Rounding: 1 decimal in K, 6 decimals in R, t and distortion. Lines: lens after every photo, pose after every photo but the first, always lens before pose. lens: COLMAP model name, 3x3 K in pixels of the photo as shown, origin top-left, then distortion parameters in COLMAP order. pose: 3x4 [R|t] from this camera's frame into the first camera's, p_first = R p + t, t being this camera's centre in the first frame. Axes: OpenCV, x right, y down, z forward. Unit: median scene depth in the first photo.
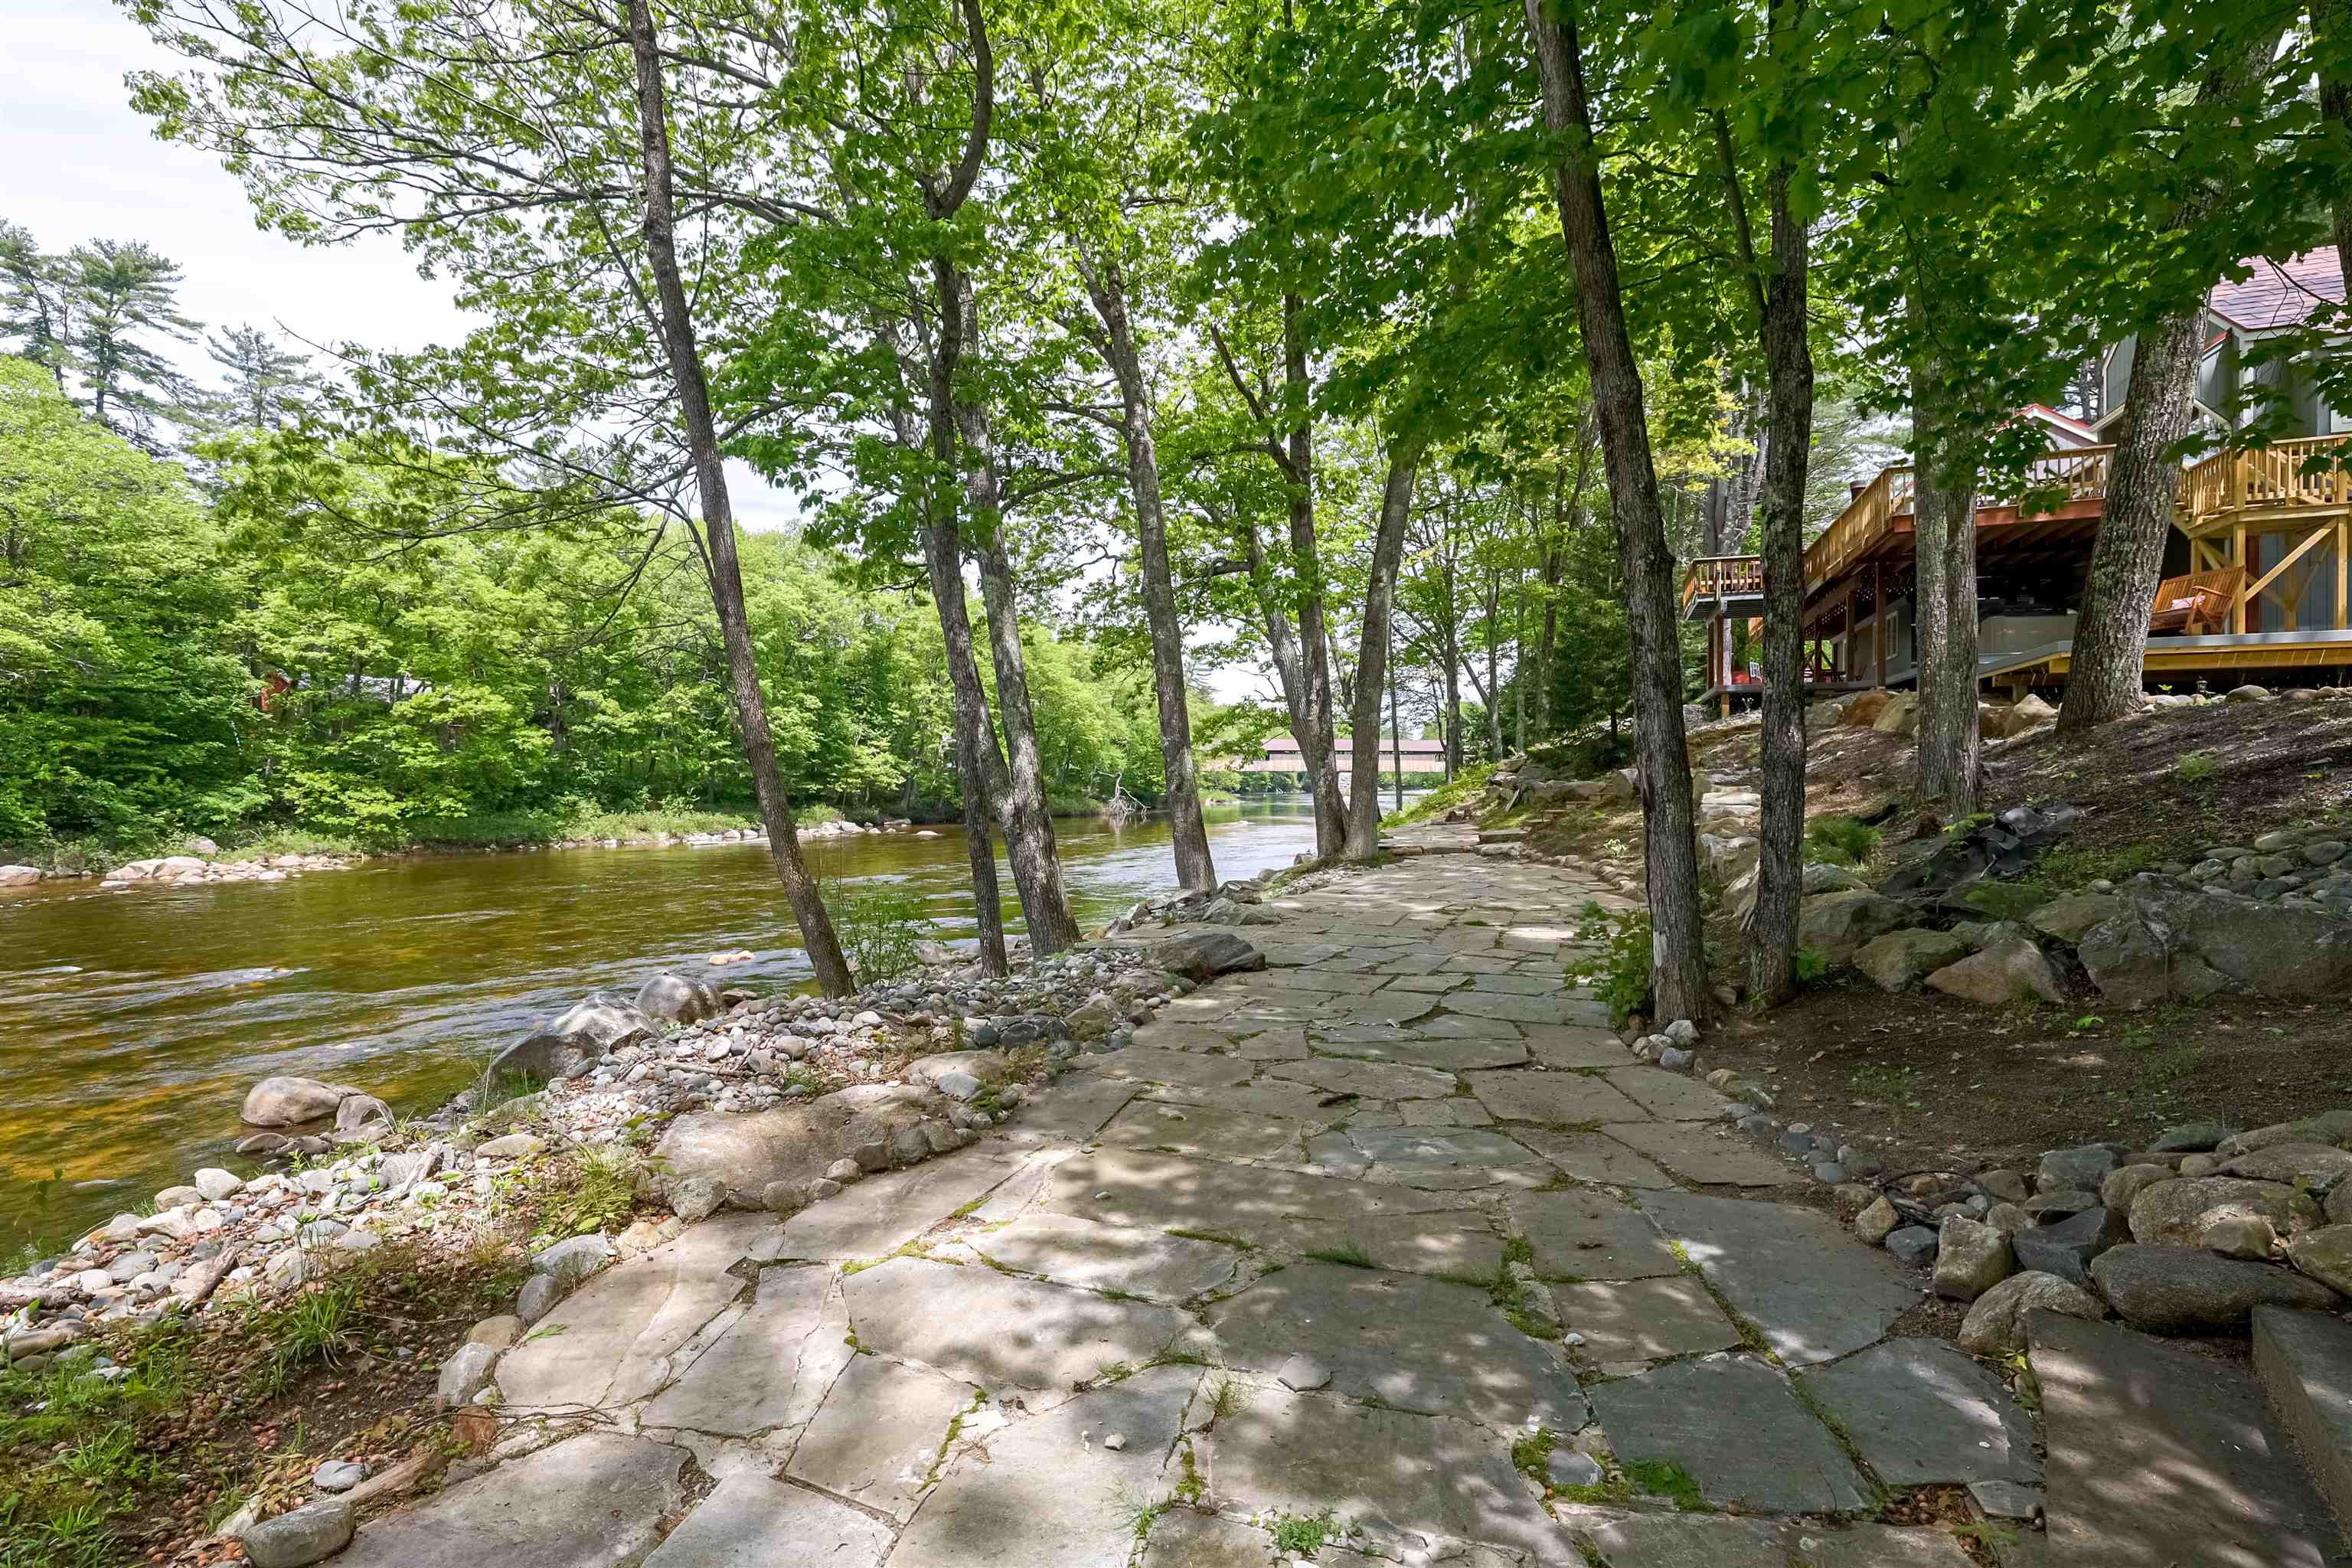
lens RADIAL K [[1060.3, 0, 1181.2], [0, 1060.3, 790.7], [0, 0, 1]] dist [-0.003968, 0.000598]
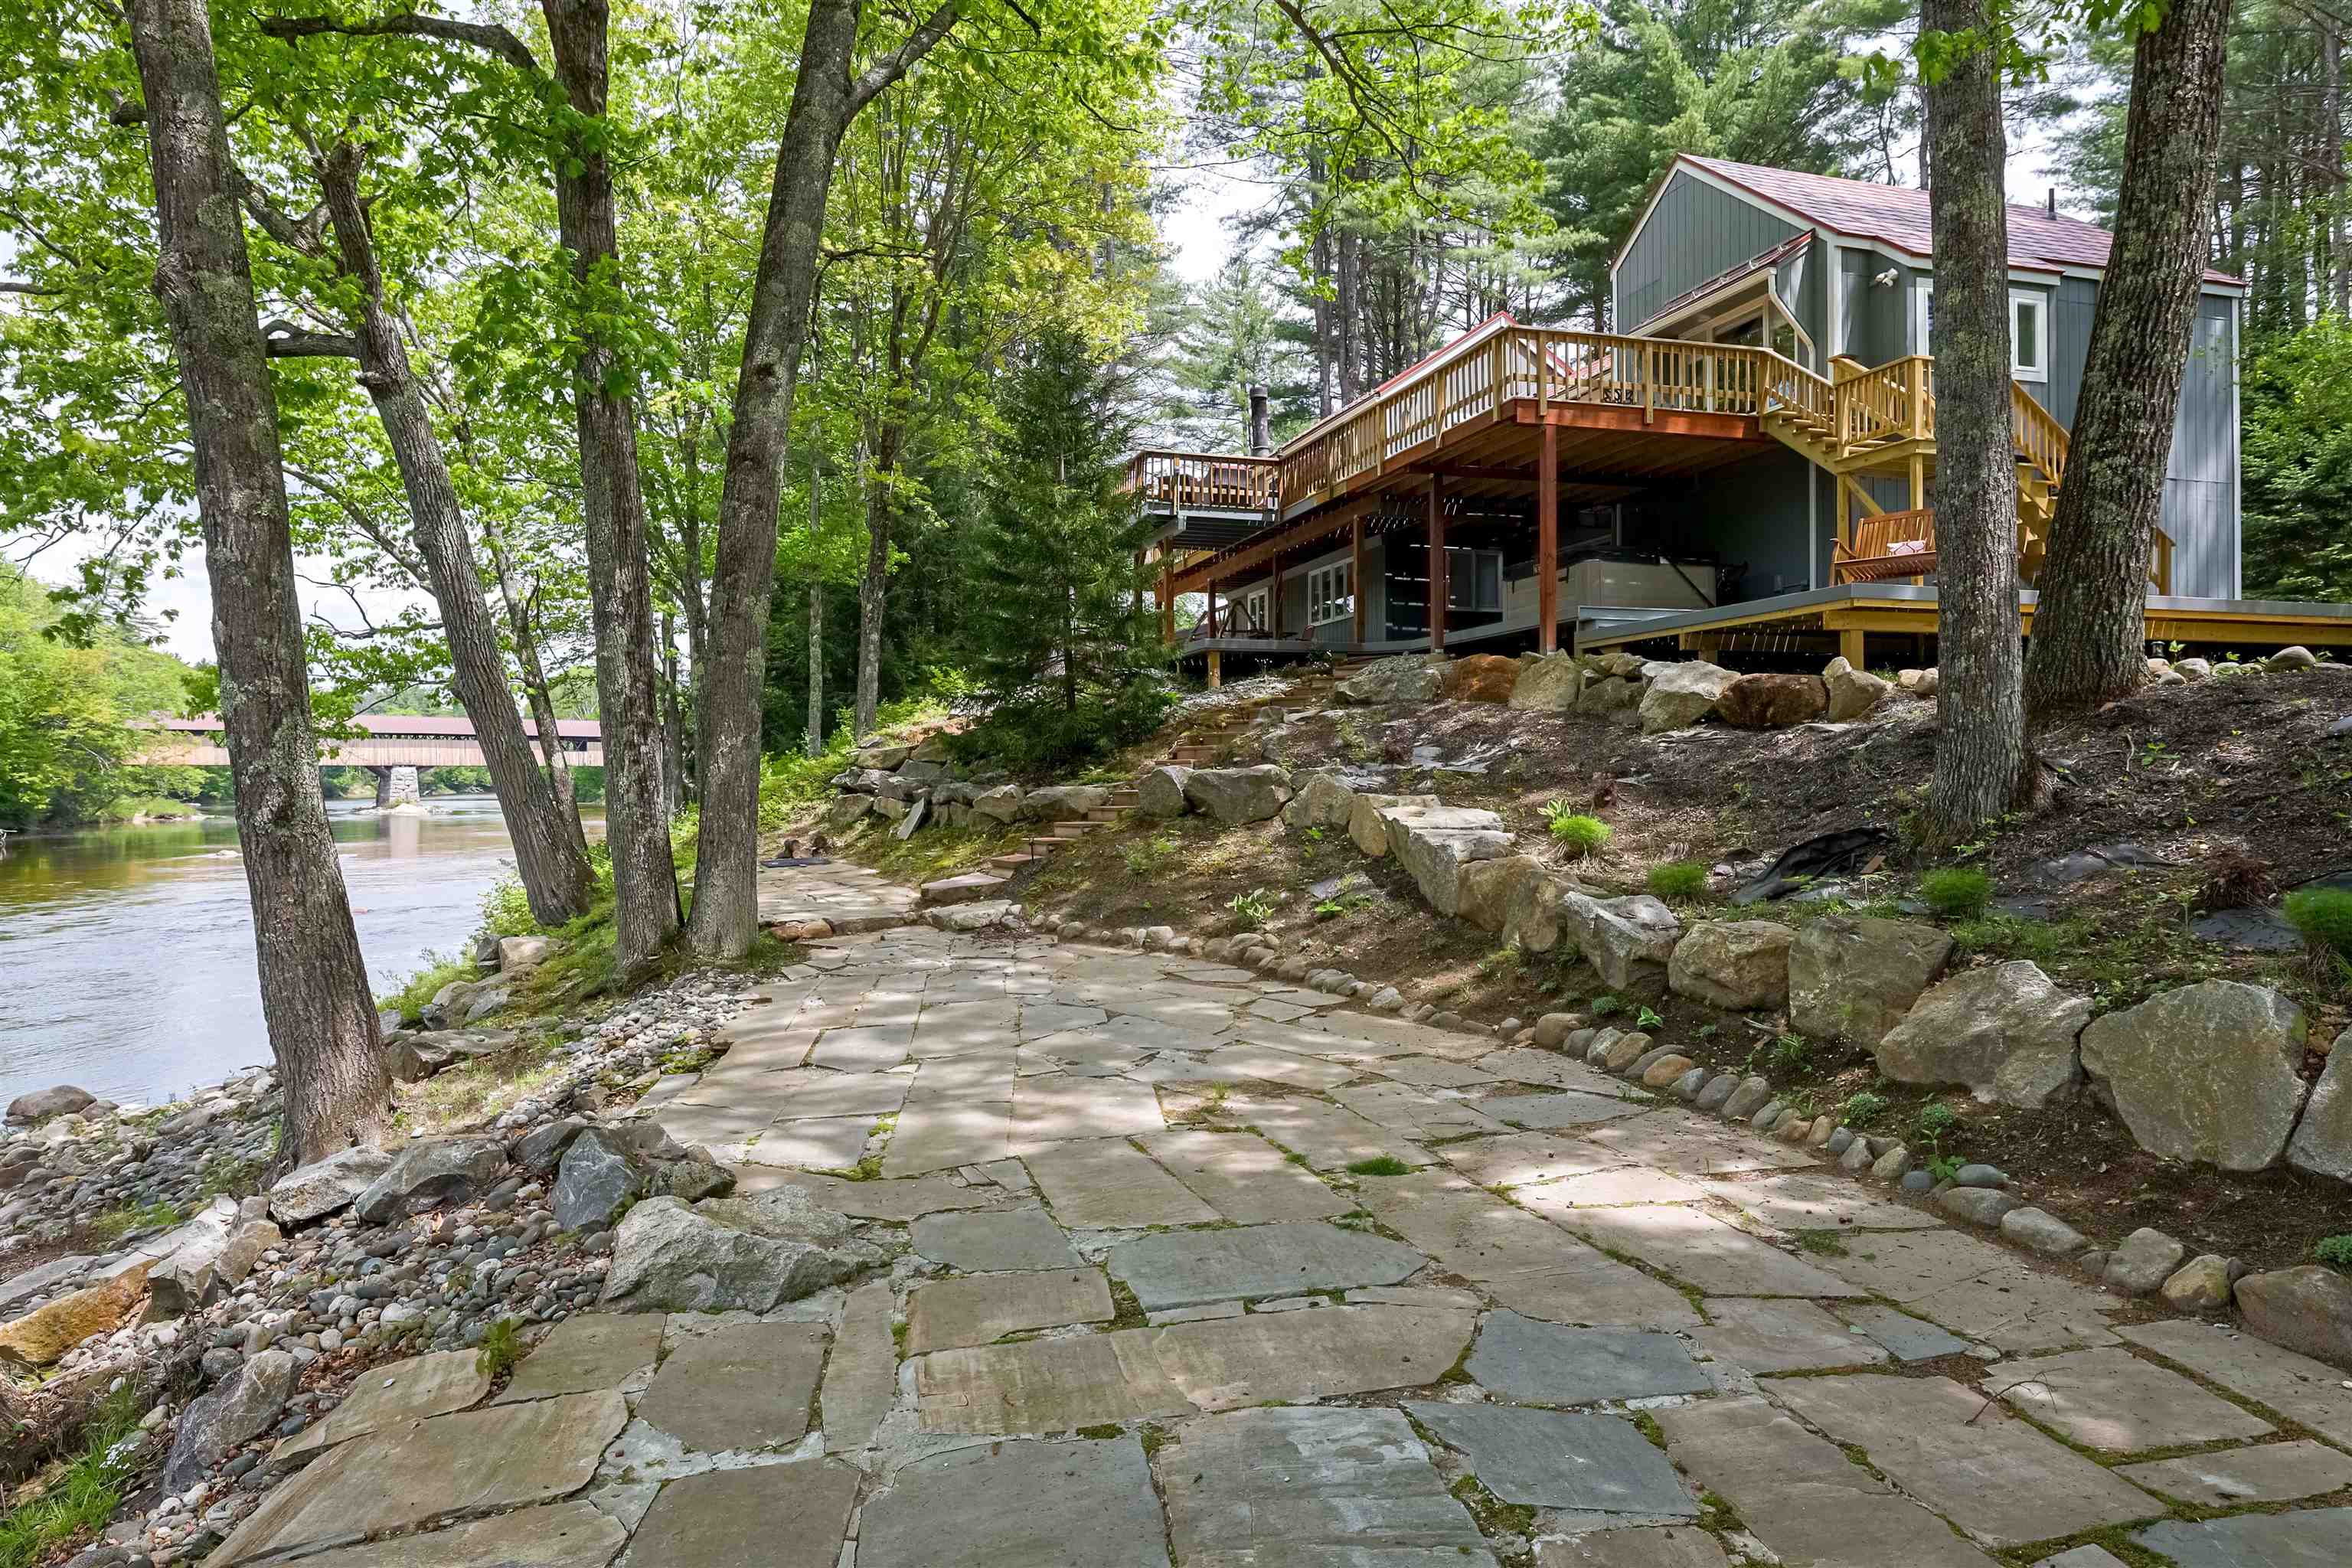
lens RADIAL K [[1410.3, 0, 1170.3], [0, 1410.3, 777.1], [0, 0, 1]] dist [-0.000254, -0.000498]
pose [[0.786177, -0.004472, 0.617985, -0.013647], [0.010683, 0.999923, -0.006354, -0.001947], [-0.617909, 0.011598, 0.786164, 0.081179]]
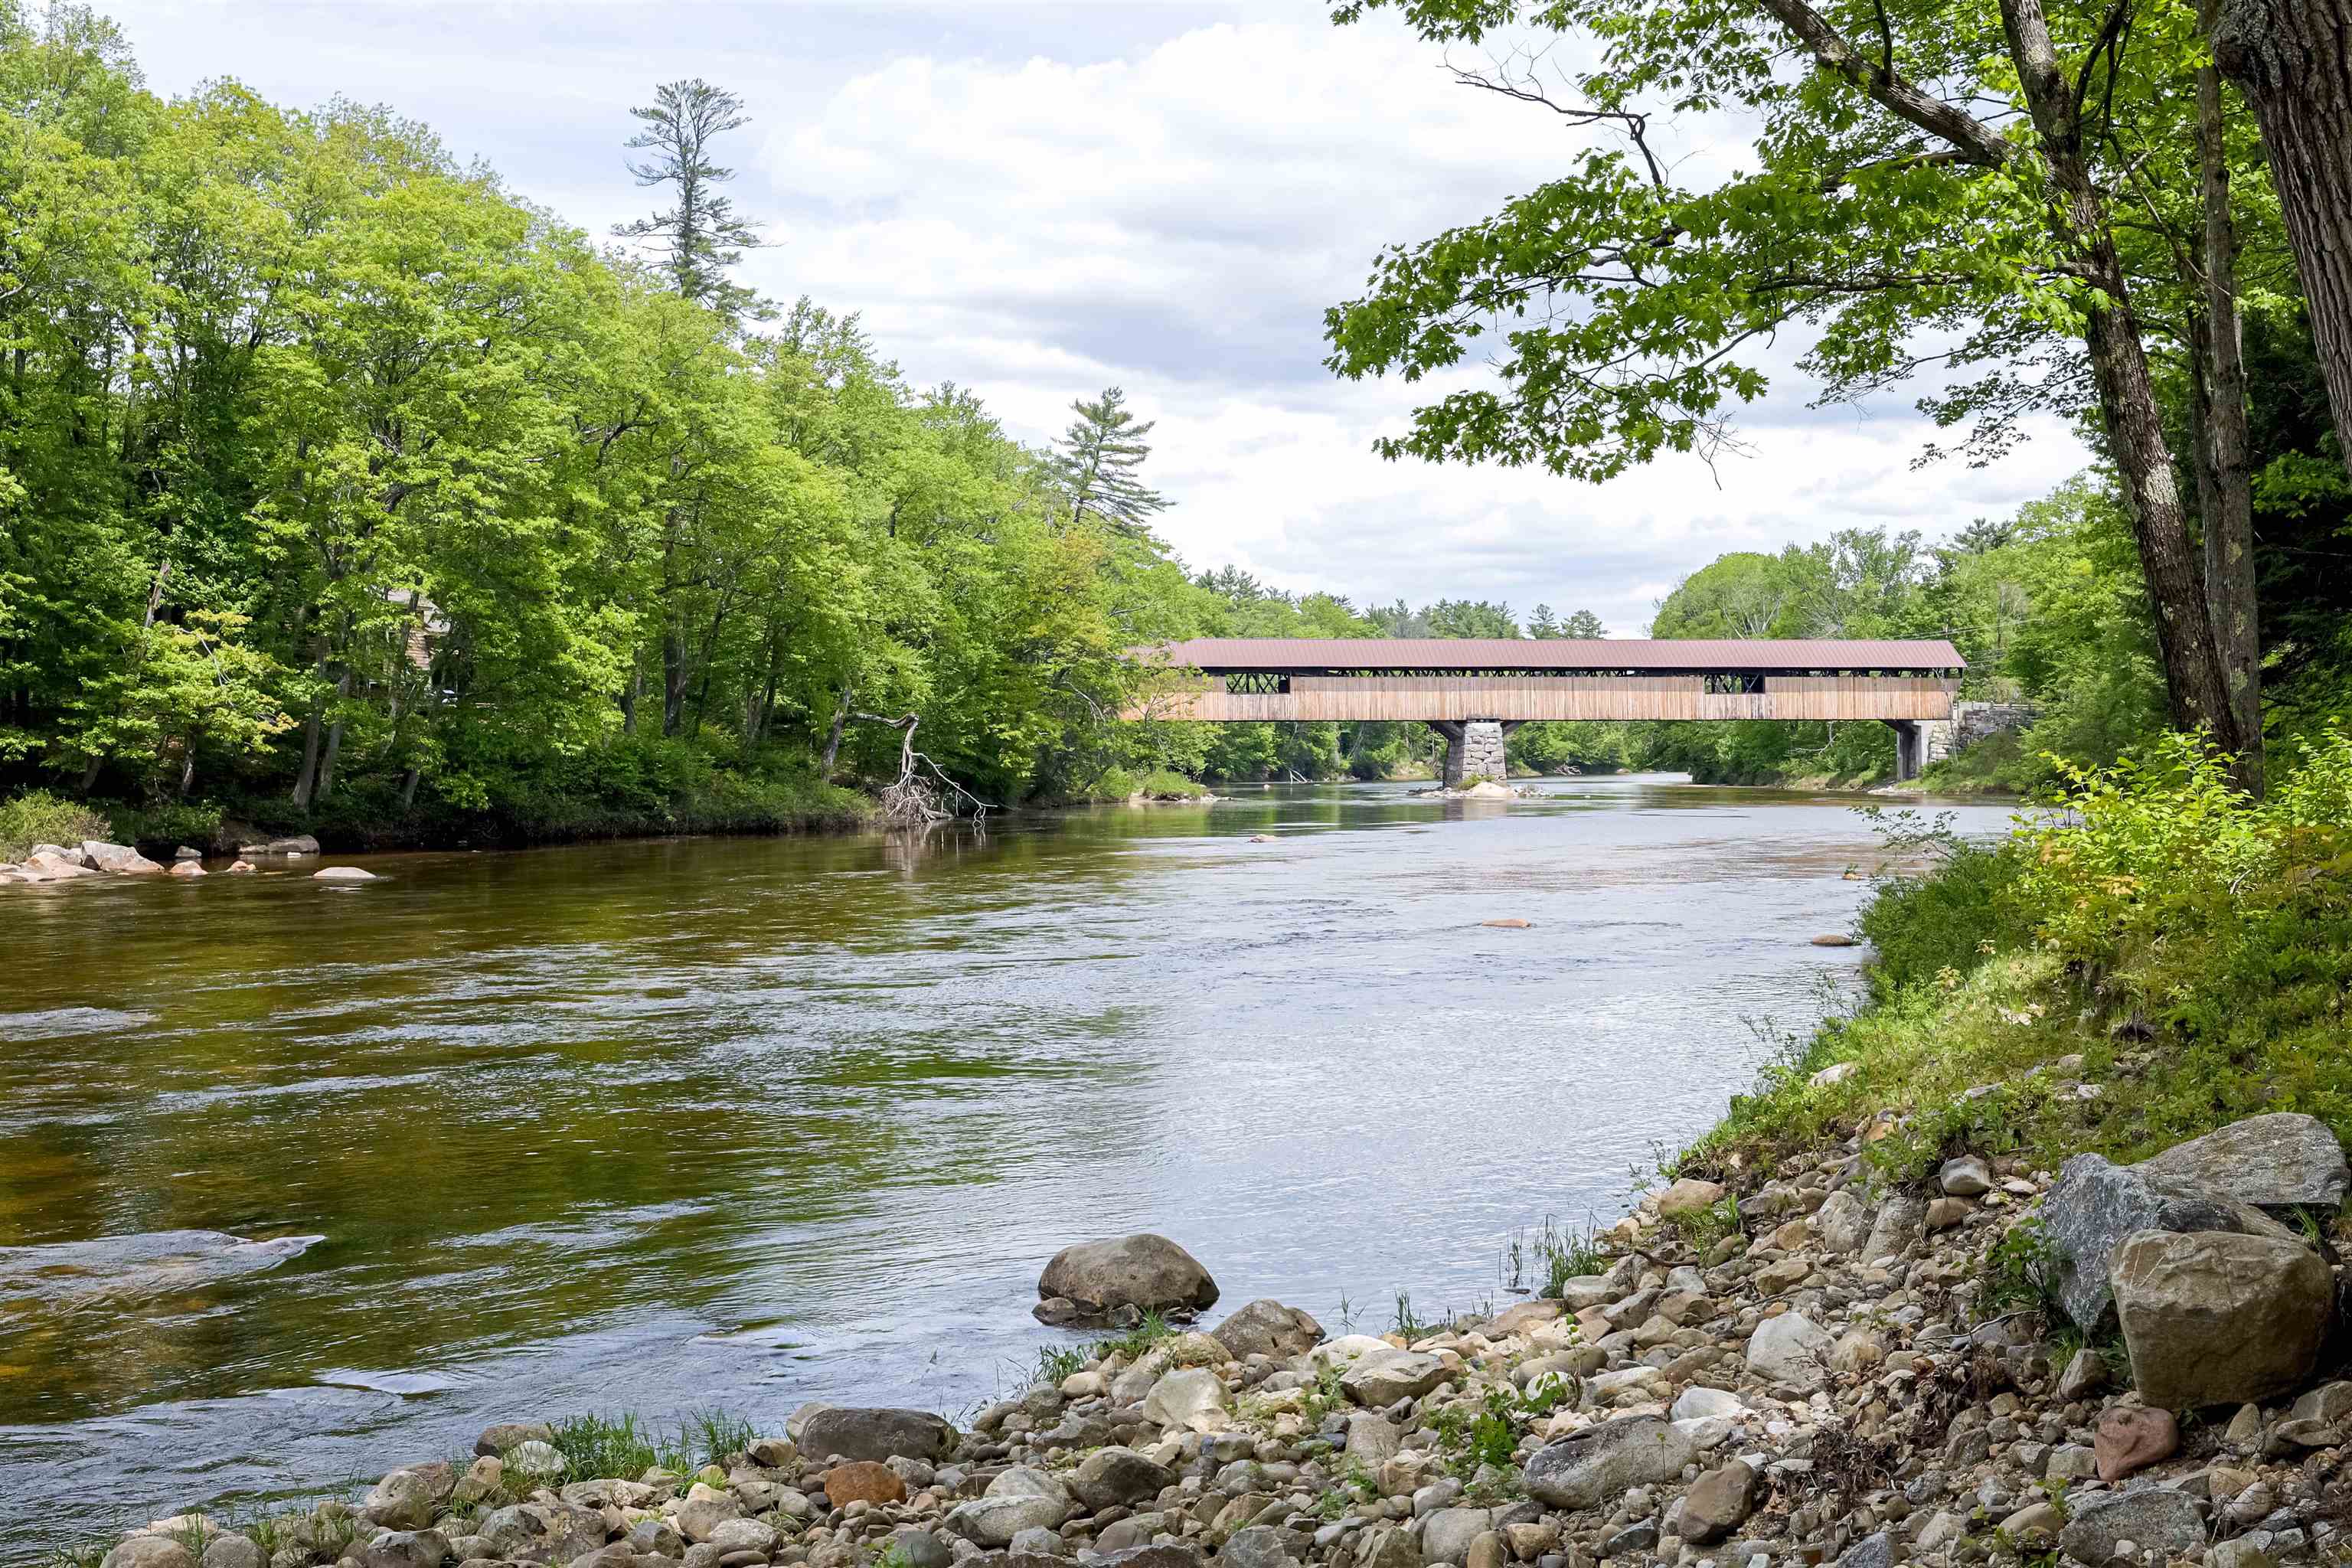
lens RADIAL K [[2426.5, 0, 1174.7], [0, 2426.5, 780.2], [0, 0, 1]] dist [-0.010279, 0.000000]
pose [[0.998352, -0.005660, 0.057109, -0.020174], [0.005909, 0.999974, -0.004193, 0.013430], [-0.057084, 0.004523, 0.998359, 0.198005]]
